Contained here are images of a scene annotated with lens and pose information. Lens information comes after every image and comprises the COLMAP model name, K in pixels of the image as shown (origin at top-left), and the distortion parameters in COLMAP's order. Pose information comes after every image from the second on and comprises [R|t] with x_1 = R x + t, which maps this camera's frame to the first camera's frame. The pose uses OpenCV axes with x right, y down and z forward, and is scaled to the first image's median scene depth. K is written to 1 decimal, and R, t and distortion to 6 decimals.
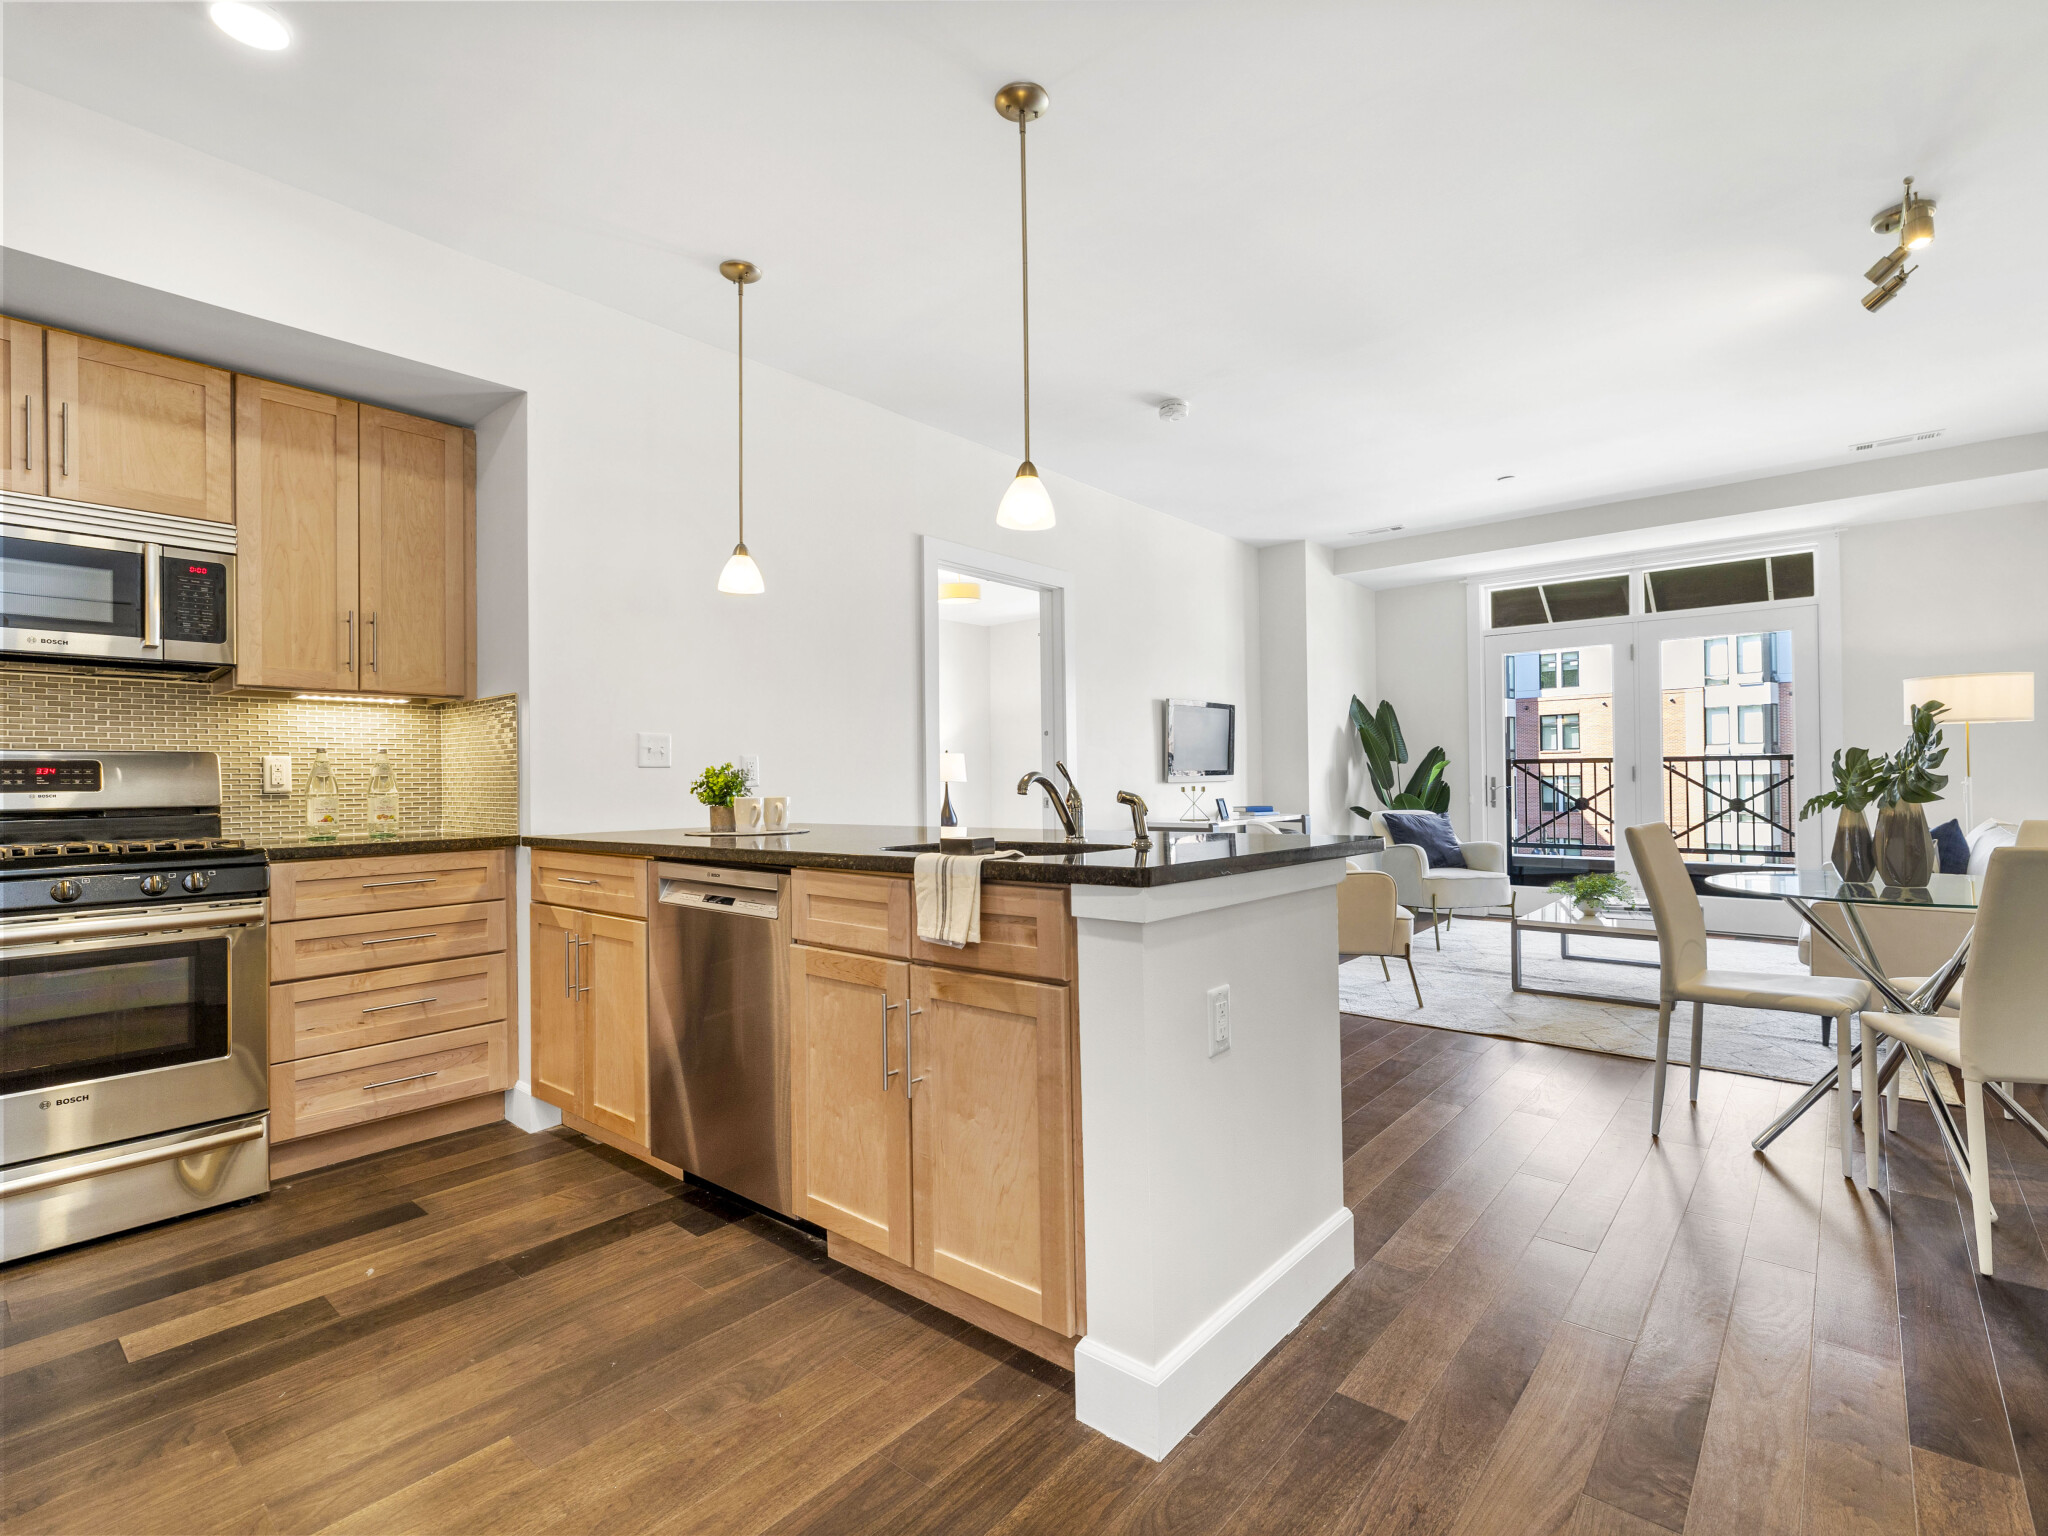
lens RADIAL K [[967.6, 0, 1025.4], [0, 967.6, 764.6], [0, 0, 1]] dist [-0.004158, -0.000927]
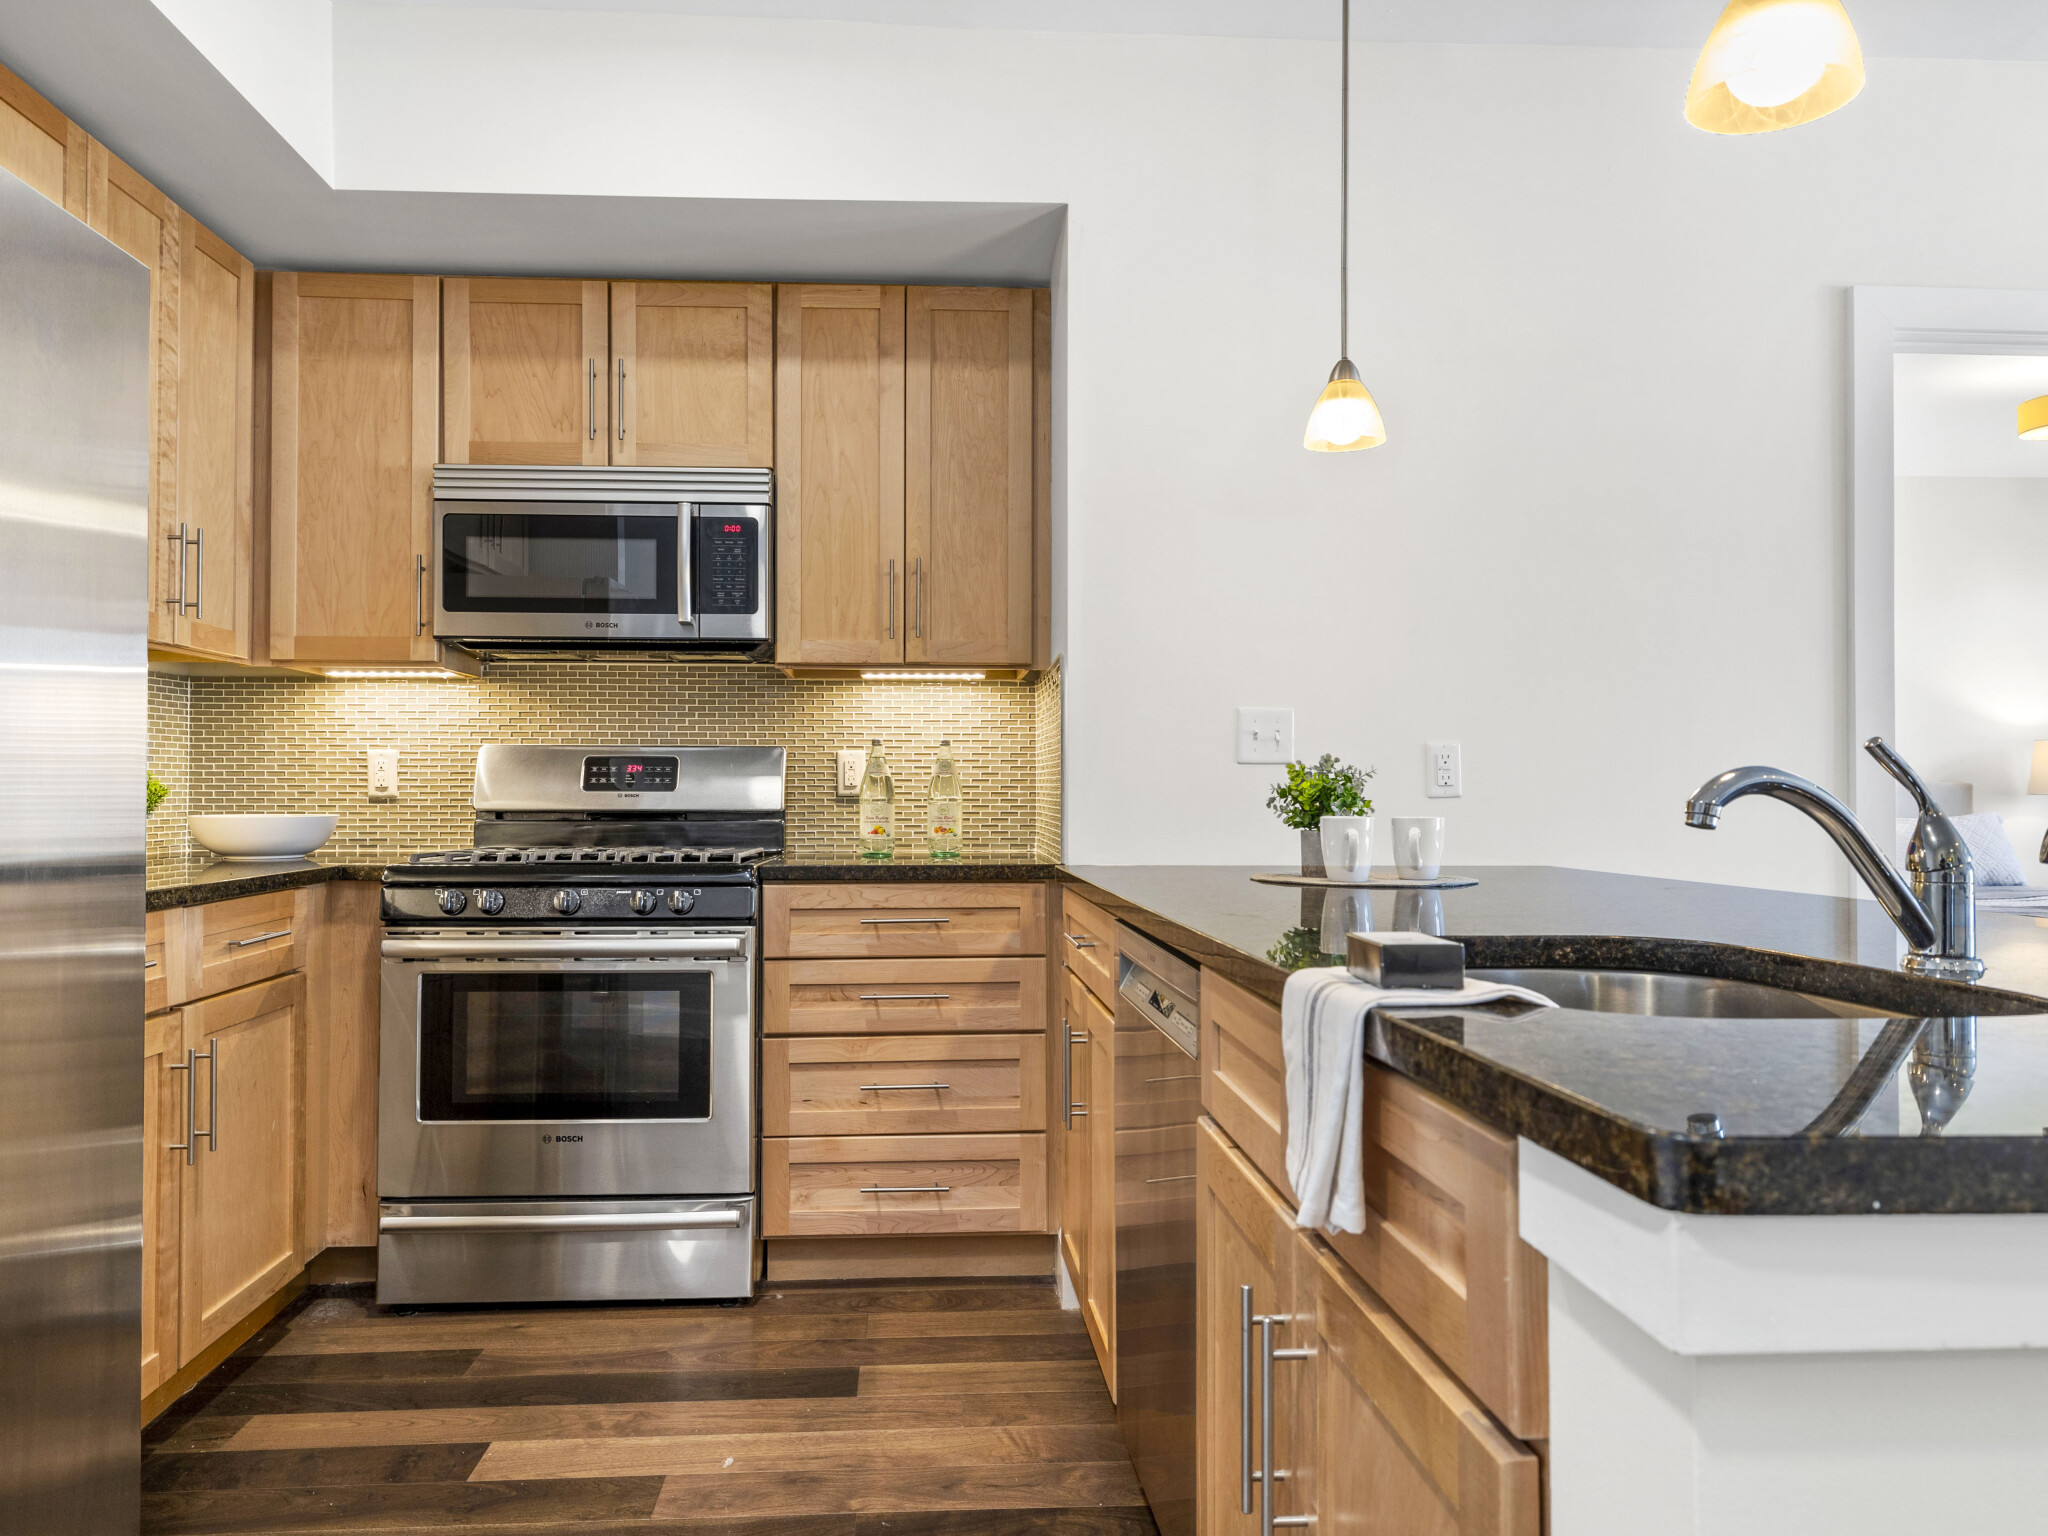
lens RADIAL K [[1329.5, 0, 1017.4], [0, 1329.5, 778.2], [0, 0, 1]] dist [-0.001974, -0.000877]
pose [[0.686855, 0.004273, -0.726782, 0.145507], [0.002204, 0.999966, 0.007962, 0.006158], [0.726791, -0.007070, 0.686822, 0.371595]]
